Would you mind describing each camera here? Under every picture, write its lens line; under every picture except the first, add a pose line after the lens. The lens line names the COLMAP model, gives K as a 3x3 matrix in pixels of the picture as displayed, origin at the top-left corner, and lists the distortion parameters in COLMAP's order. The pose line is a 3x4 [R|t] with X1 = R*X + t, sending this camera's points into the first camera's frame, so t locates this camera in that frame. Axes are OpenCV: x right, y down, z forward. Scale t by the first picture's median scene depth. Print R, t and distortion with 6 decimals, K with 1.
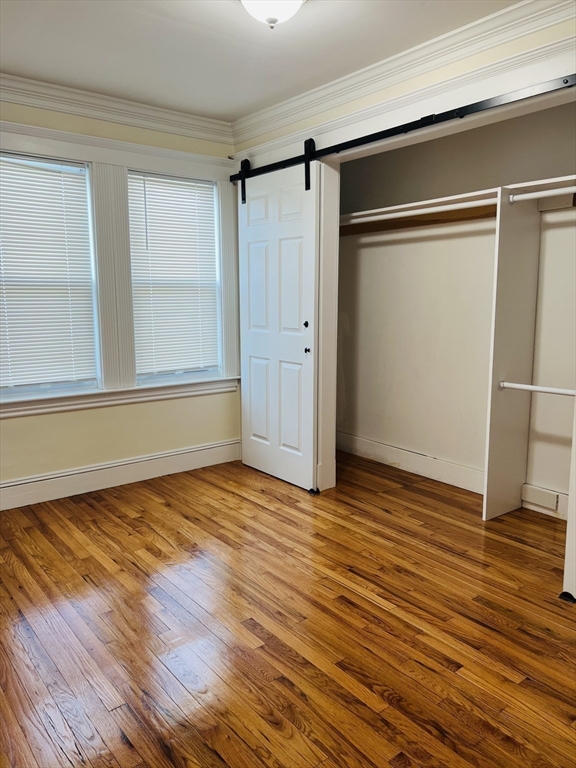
lens RADIAL K [[574.2, 0, 281.1], [0, 574.2, 382.6], [0, 0, 1]] dist [0.029042, -0.037744]
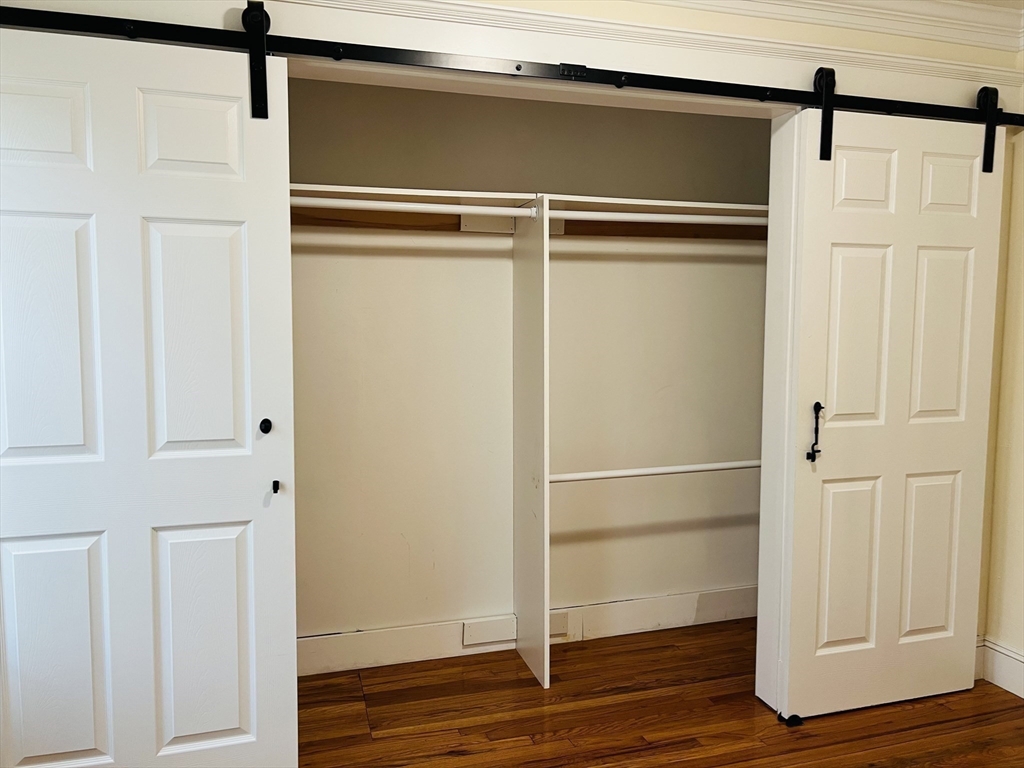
lens RADIAL K [[765.6, 0, 507.6], [0, 765.6, 390.1], [0, 0, 1]] dist [0.029042, -0.037744]
pose [[0.349601, -0.074575, 0.933926, -0.424819], [0.140775, 0.989691, 0.026331, -0.118649], [-0.926262, 0.122268, 0.356495, 0.631103]]
